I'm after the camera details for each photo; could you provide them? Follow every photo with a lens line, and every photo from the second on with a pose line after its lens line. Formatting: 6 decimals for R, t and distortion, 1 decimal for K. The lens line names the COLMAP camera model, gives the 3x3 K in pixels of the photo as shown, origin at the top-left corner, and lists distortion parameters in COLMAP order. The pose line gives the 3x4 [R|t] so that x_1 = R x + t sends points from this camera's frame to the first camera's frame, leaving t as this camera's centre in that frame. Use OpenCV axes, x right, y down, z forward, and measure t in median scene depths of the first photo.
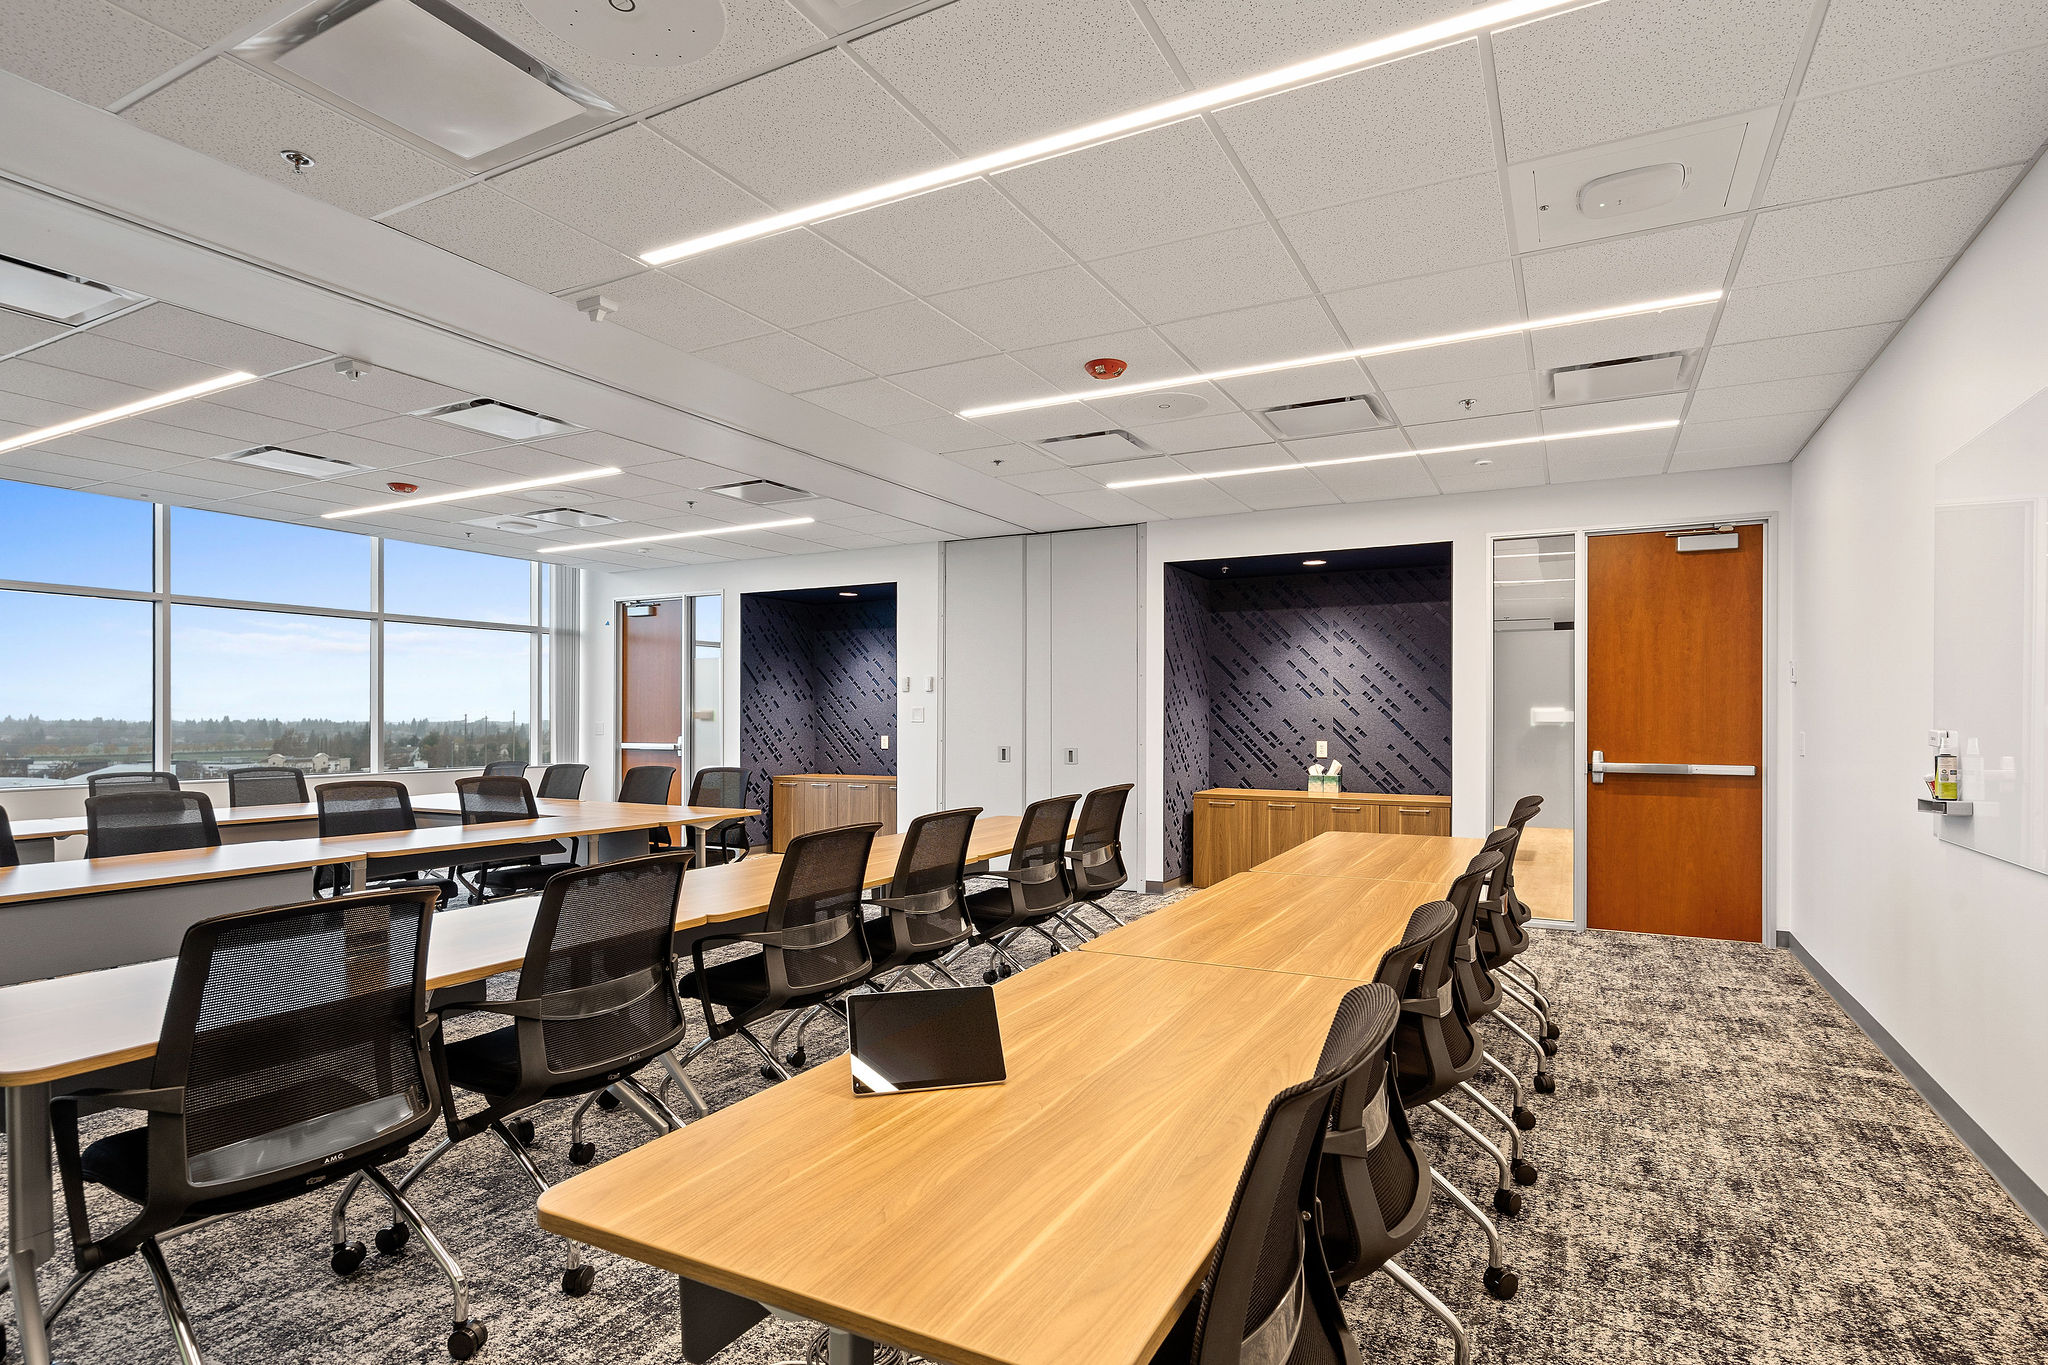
lens RADIAL K [[1023.6, 0, 1028.5], [0, 1023.6, 694.5], [0, 0, 1]] dist [0.000455, 0.002261]
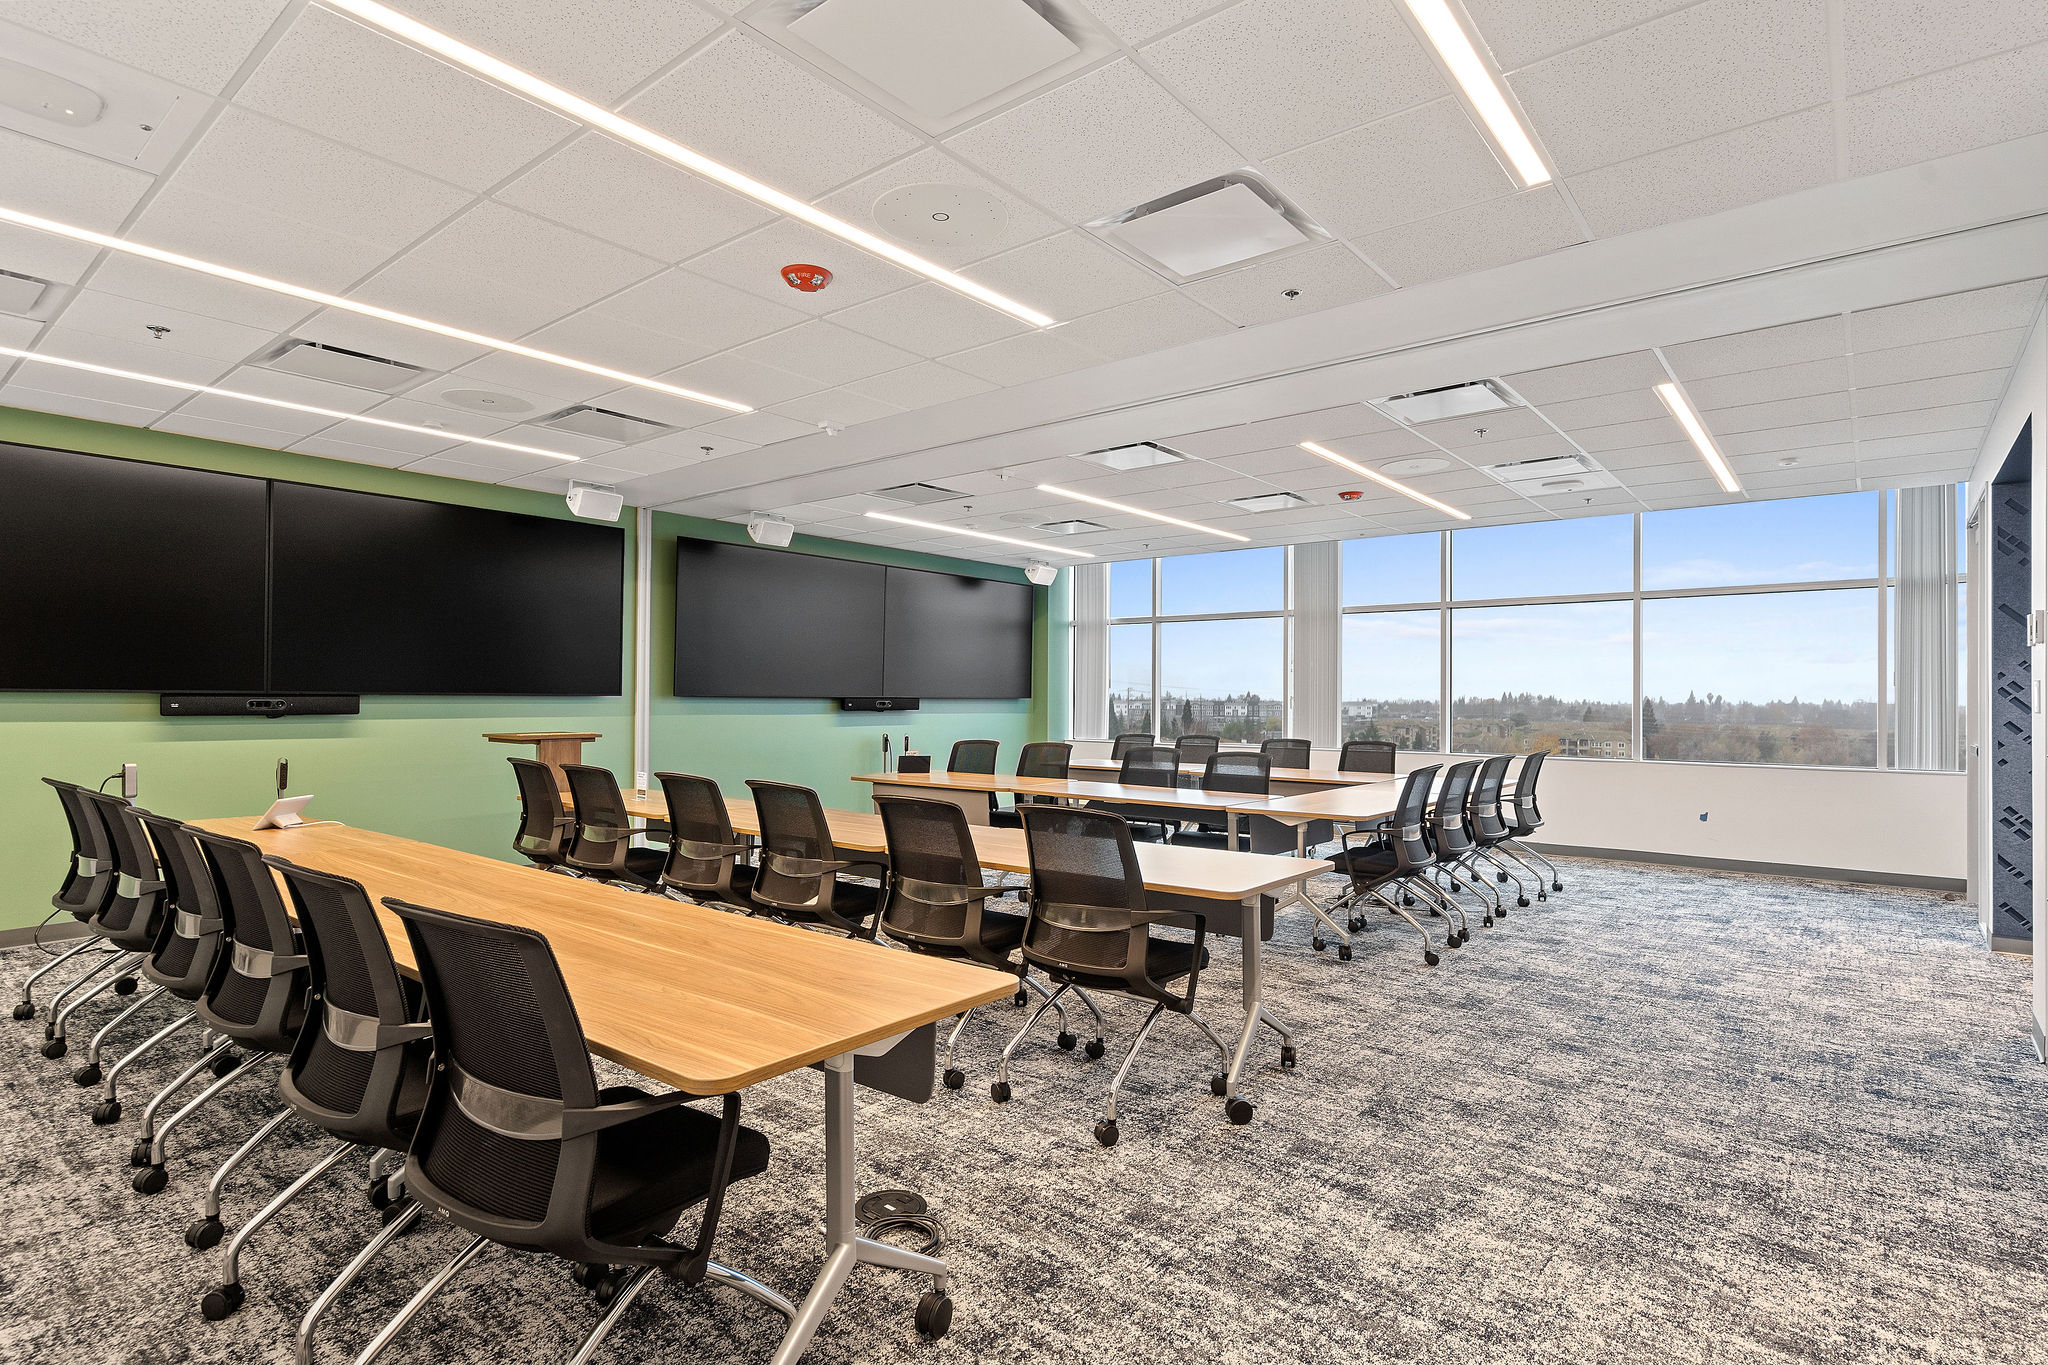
lens RADIAL K [[1039.1, 0, 1022.5], [0, 1039.1, 686.3], [0, 0, 1]] dist [0.003132, 0.000132]
pose [[-0.194668, -0.013451, -0.980777, 1.104557], [0.011779, 0.999802, -0.016050, 0.042590], [0.980798, -0.014677, -0.194471, 1.722945]]
